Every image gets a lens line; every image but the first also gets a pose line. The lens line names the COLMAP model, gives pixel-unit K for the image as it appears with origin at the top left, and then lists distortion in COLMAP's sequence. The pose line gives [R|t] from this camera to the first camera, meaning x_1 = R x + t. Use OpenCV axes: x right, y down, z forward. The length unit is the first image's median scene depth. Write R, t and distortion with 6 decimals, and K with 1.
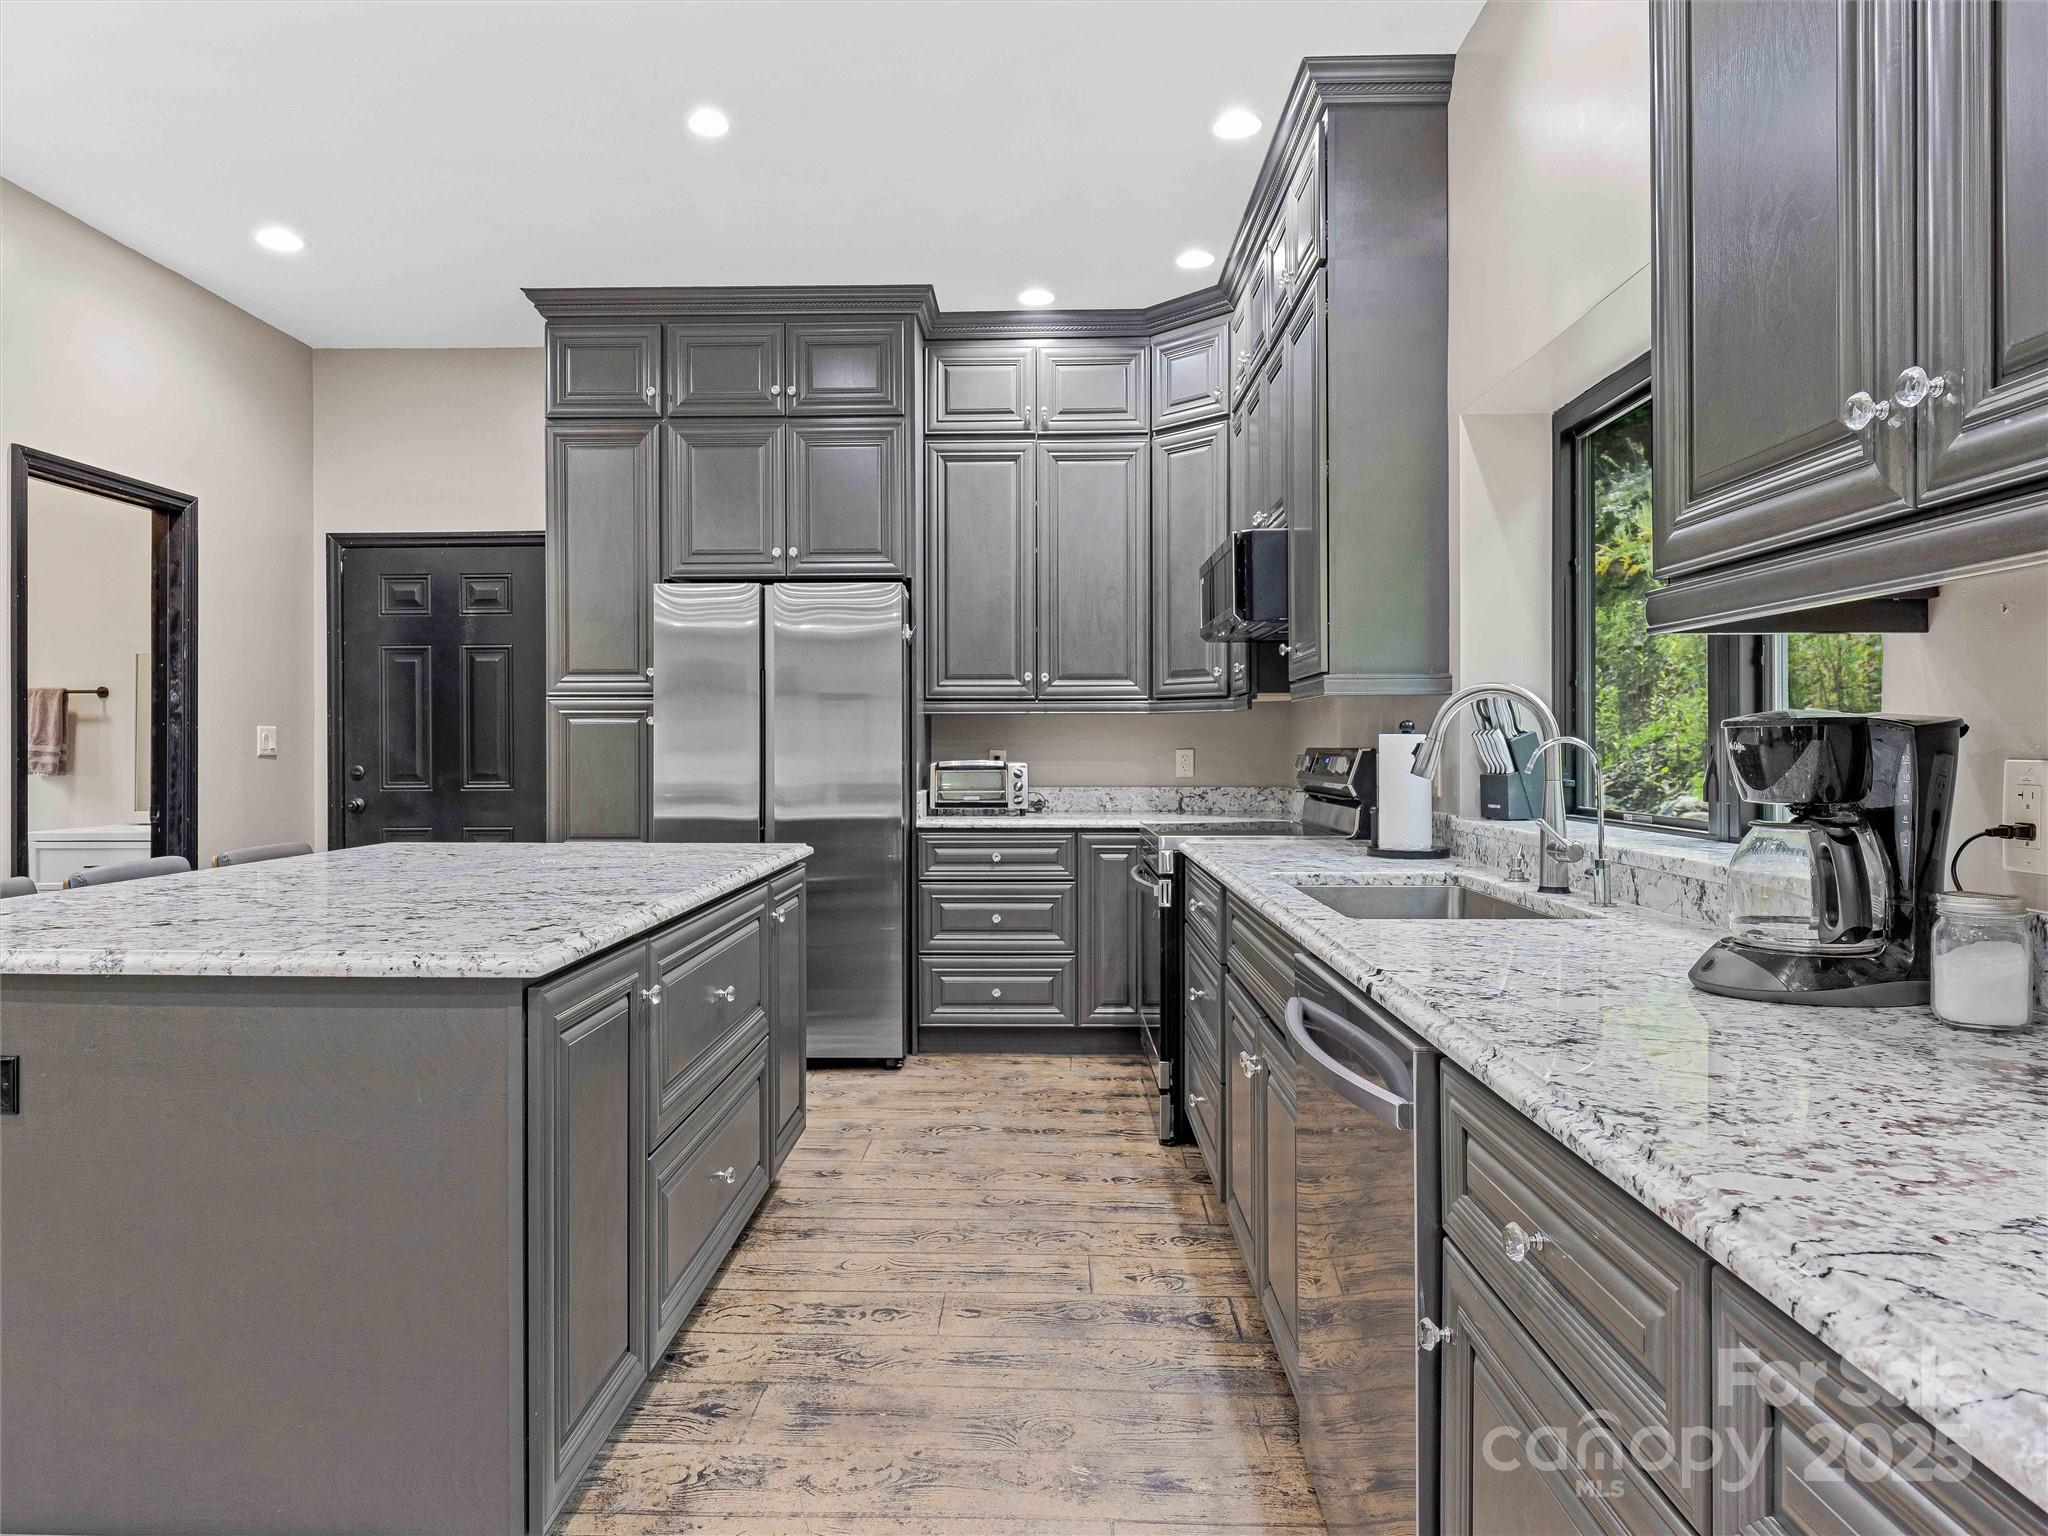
lens RADIAL K [[1263.4, 0, 967.7], [0, 1263.4, 753.5], [0, 0, 1]] dist [-0.008476, -0.001544]
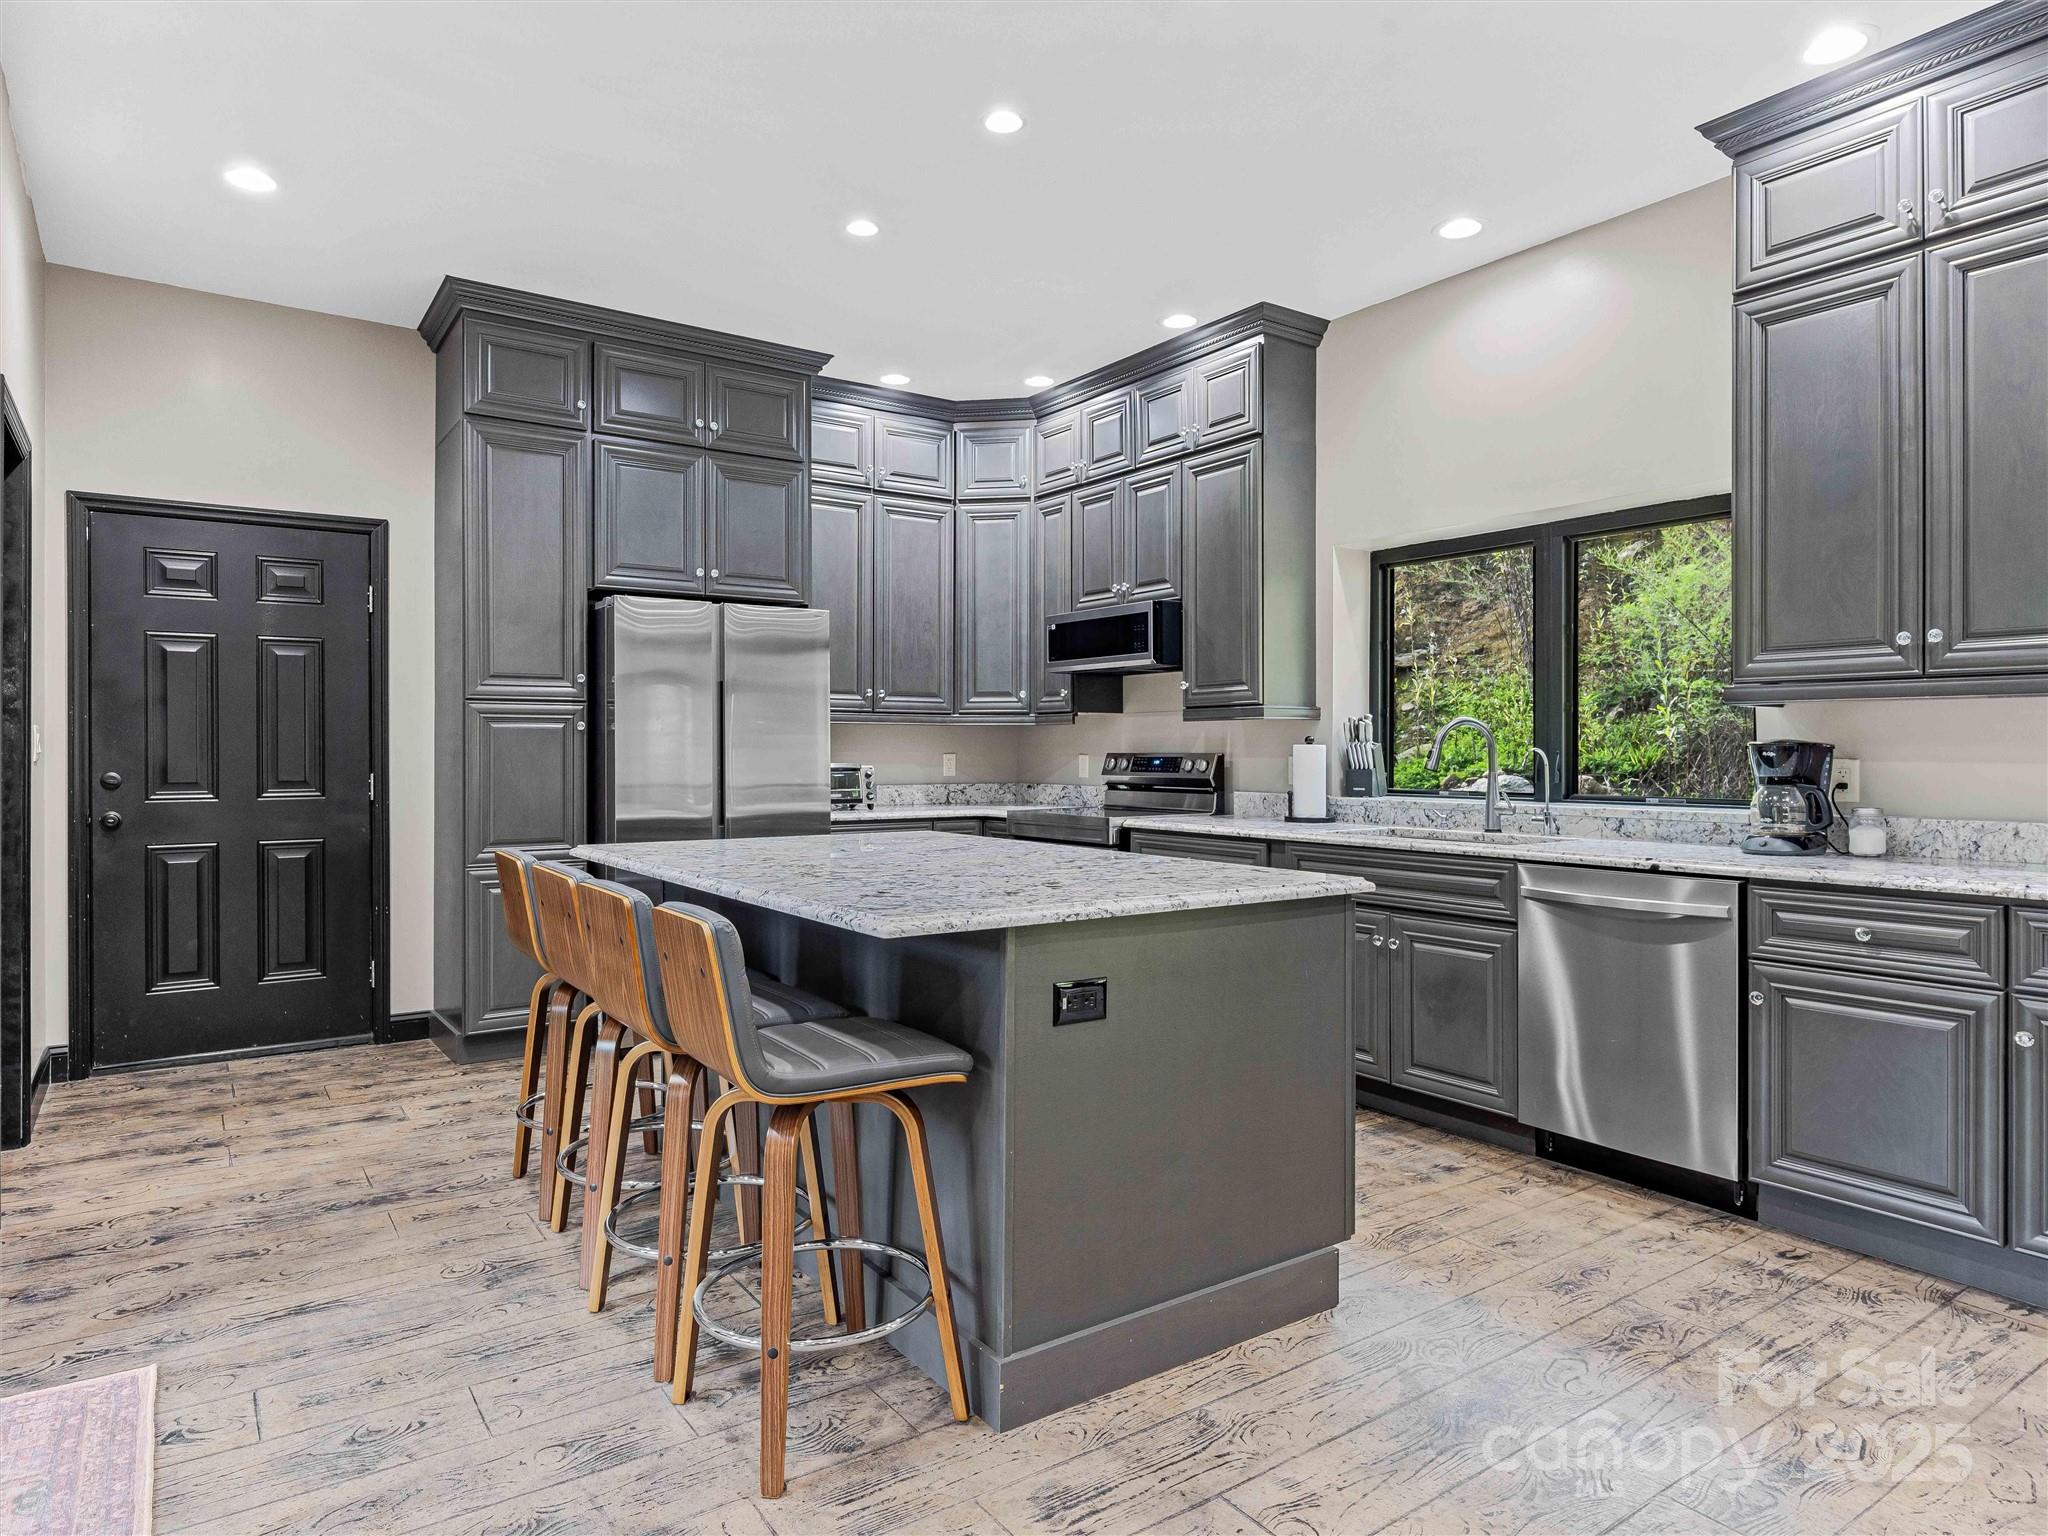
lens RADIAL K [[1263.4, 0, 967.7], [0, 1263.4, 753.5], [0, 0, 1]] dist [-0.008476, -0.001544]
pose [[0.805467, -0.000210, 0.592641, -0.589703], [0.001432, 0.999998, -0.001593, -0.001529], [-0.592639, 0.002132, 0.805465, -0.012895]]
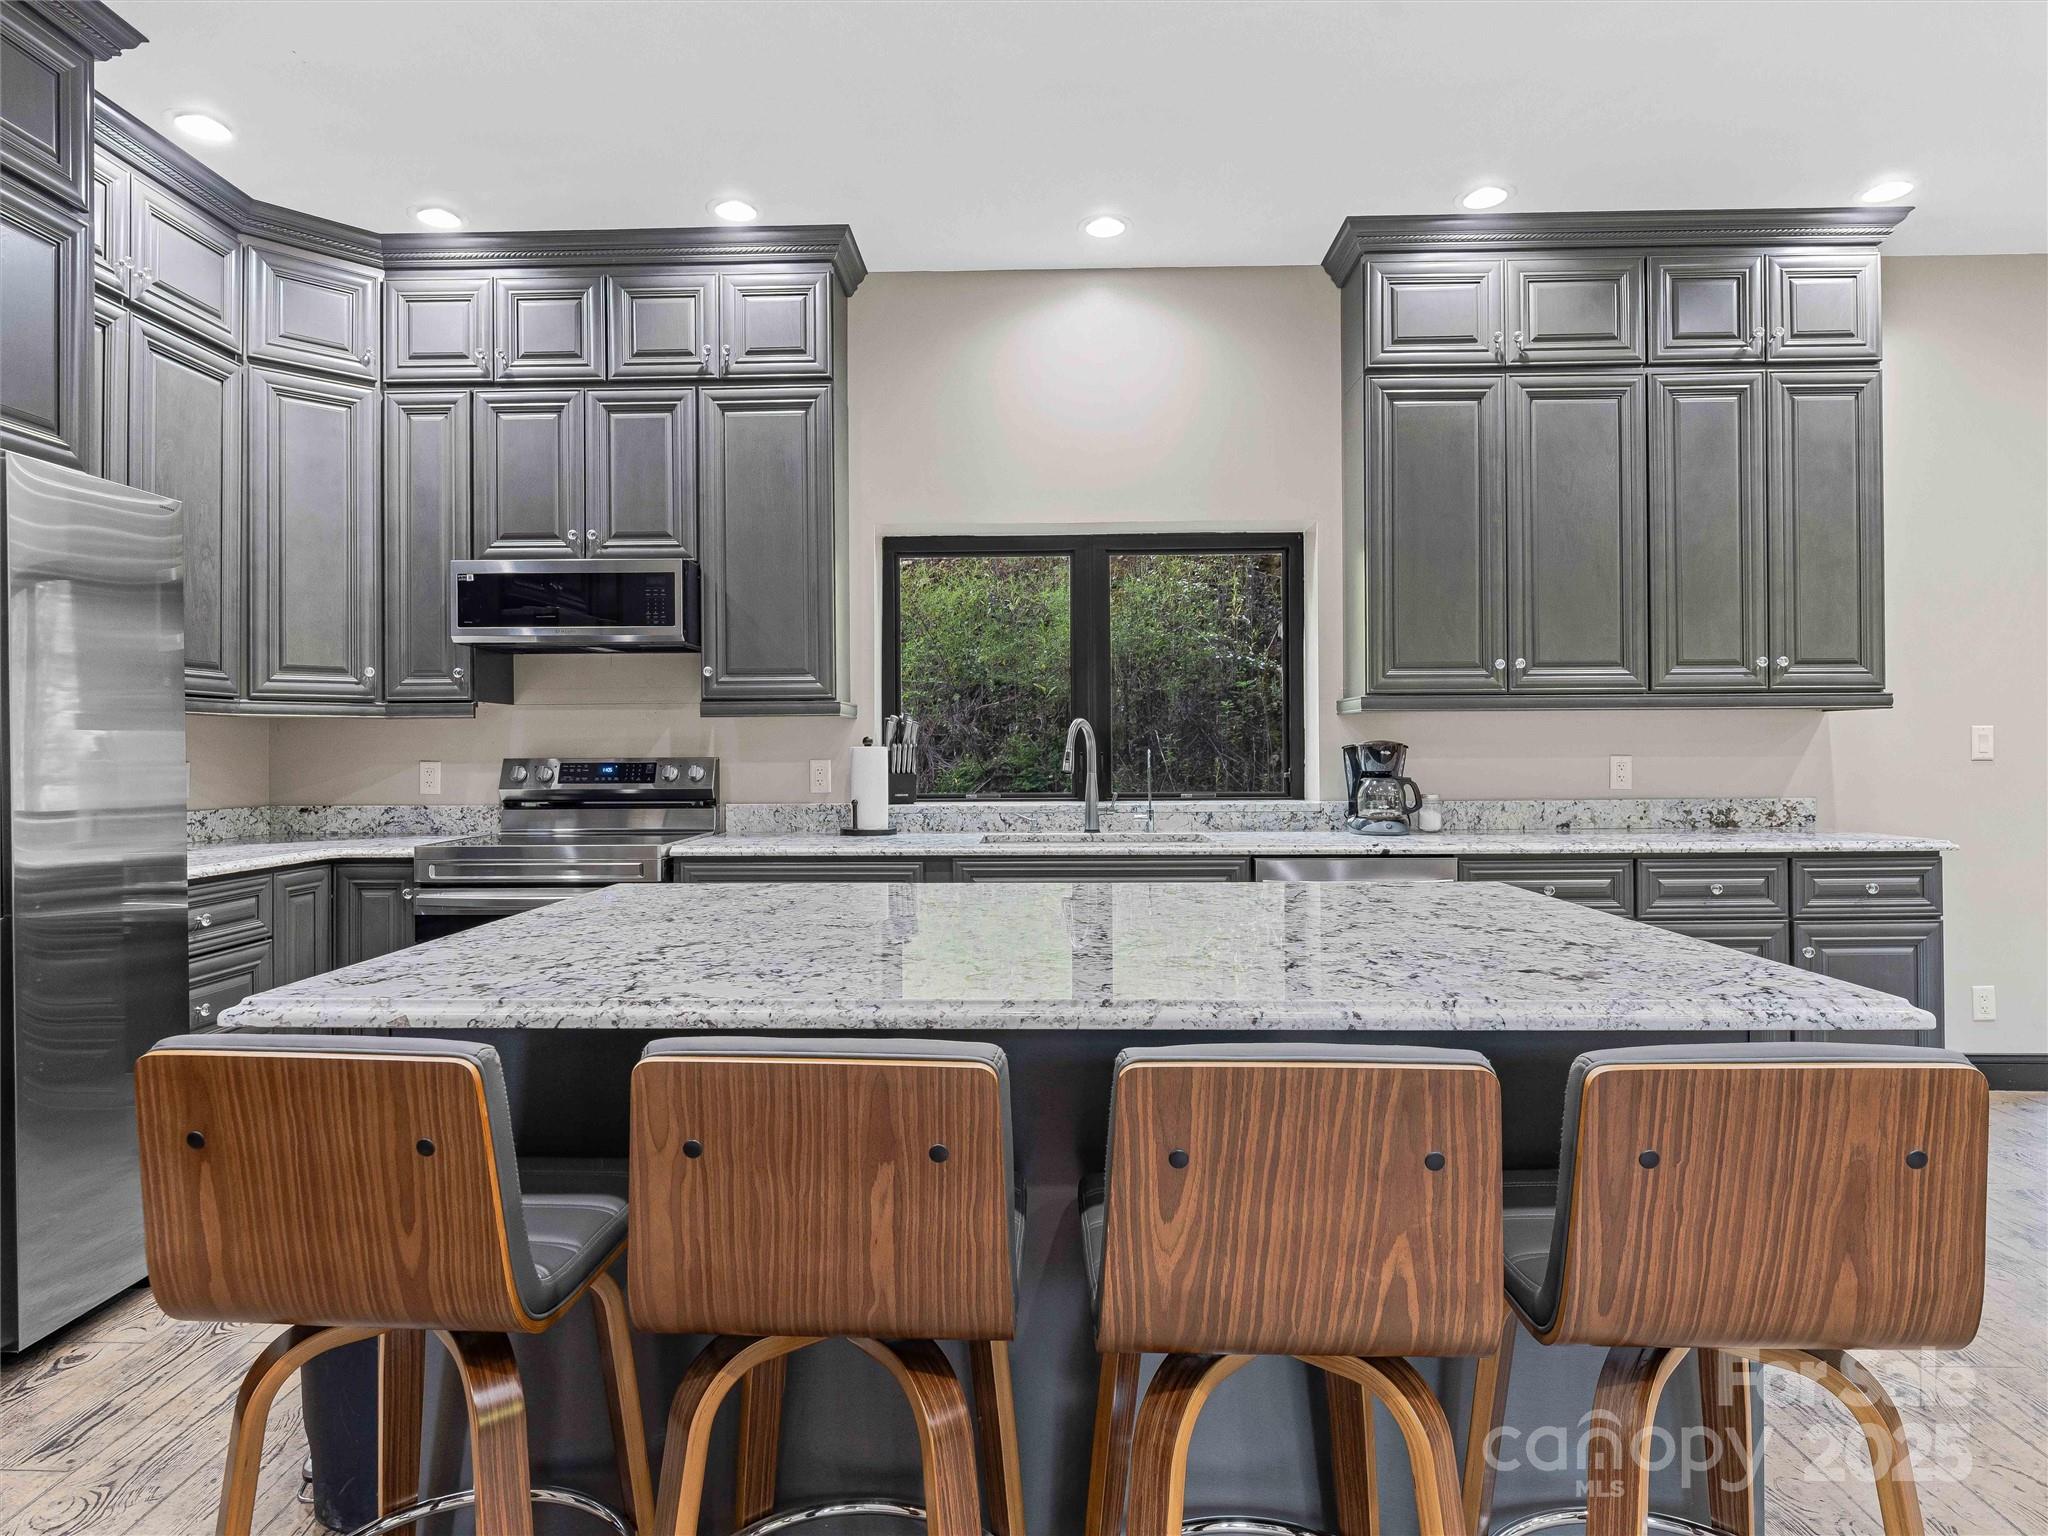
lens RADIAL K [[1204.6, 0, 1026.7], [0, 1204.6, 742.1], [0, 0, 1]] dist [0.004858, 0.000463]
pose [[-0.040129, 0.009651, 0.999148, -0.621020], [0.010445, 0.999903, -0.009239, -0.003751], [-0.999140, 0.010066, -0.040226, 0.554018]]
